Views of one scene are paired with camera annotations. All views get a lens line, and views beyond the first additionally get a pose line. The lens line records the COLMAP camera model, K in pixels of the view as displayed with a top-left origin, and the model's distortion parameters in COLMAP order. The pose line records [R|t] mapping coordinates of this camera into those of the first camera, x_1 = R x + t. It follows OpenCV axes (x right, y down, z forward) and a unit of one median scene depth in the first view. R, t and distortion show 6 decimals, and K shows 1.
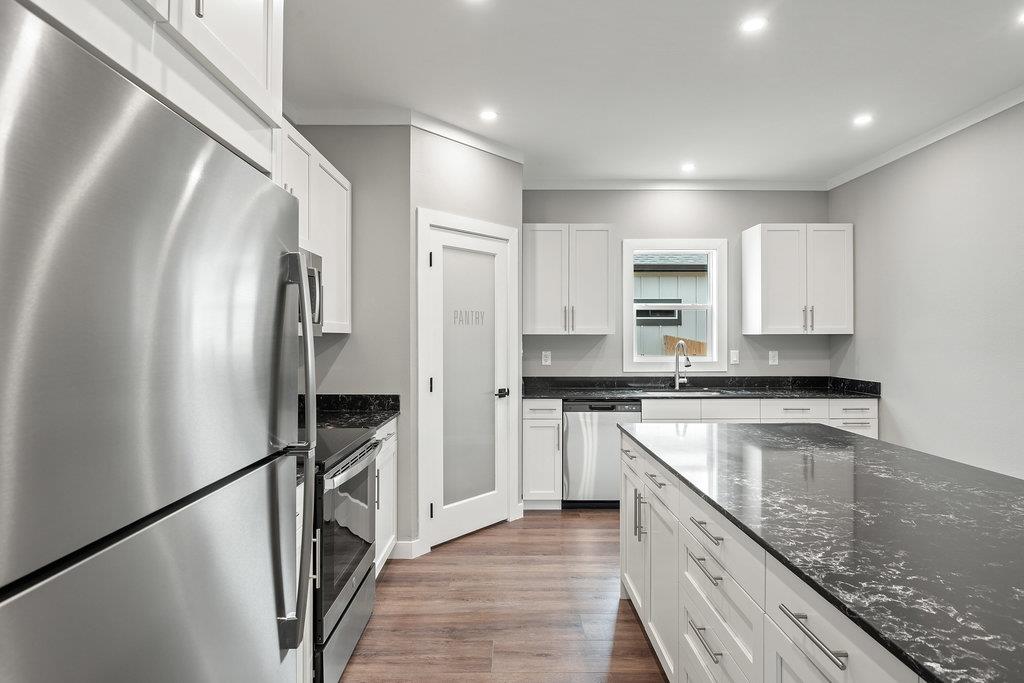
lens RADIAL K [[536.5, 0, 512.0], [0, 536.5, 341.5], [0, 0, 1]] dist [0.001328, 0.000286]
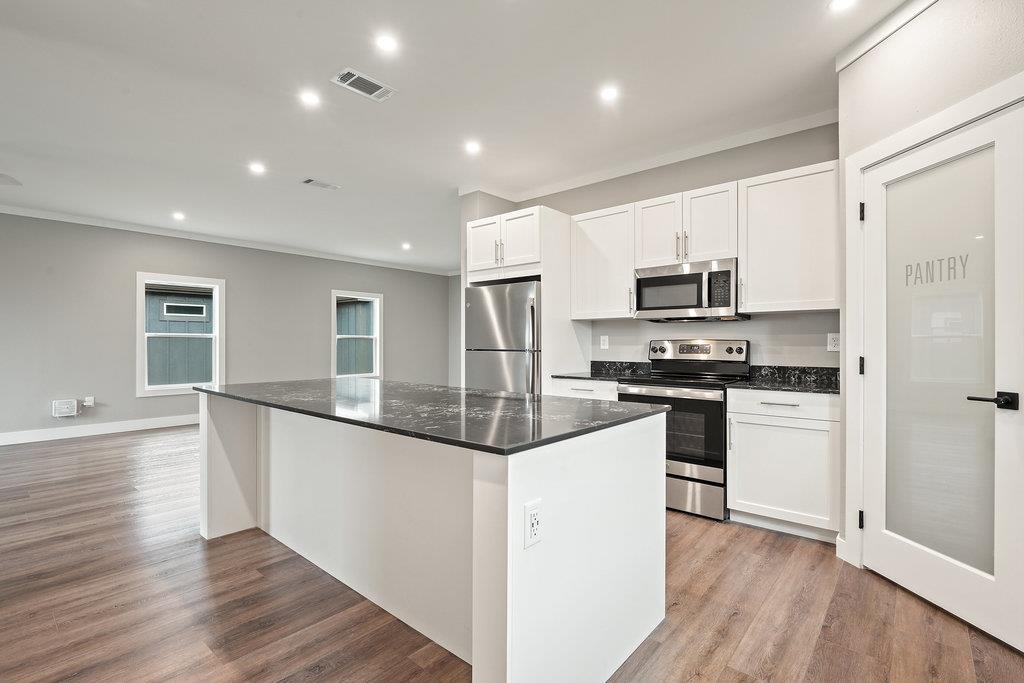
lens RADIAL K [[470.5, 0, 512.0], [0, 470.5, 341.5], [0, 0, 1]] dist [-0.004355, -0.001610]
pose [[-0.672349, -0.002453, -0.740230, 0.566522], [-0.002952, 0.999995, -0.000633, 0.036101], [0.740228, 0.001759, -0.672353, 0.838086]]
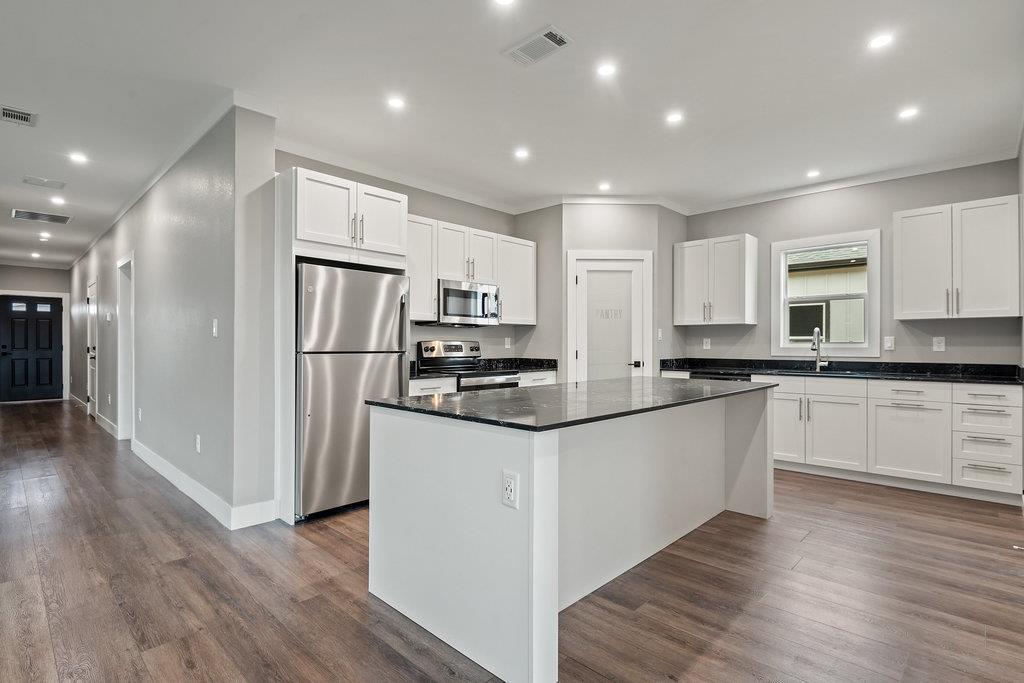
lens RADIAL K [[501.1, 0, 512.0], [0, 501.1, 341.5], [0, 0, 1]] dist [-0.000151, -0.000085]
pose [[0.708669, 0.000476, -0.705541, 0.626078], [-0.006220, 0.999965, -0.005574, 0.038484], [0.705514, 0.008339, 0.708647, -0.194171]]
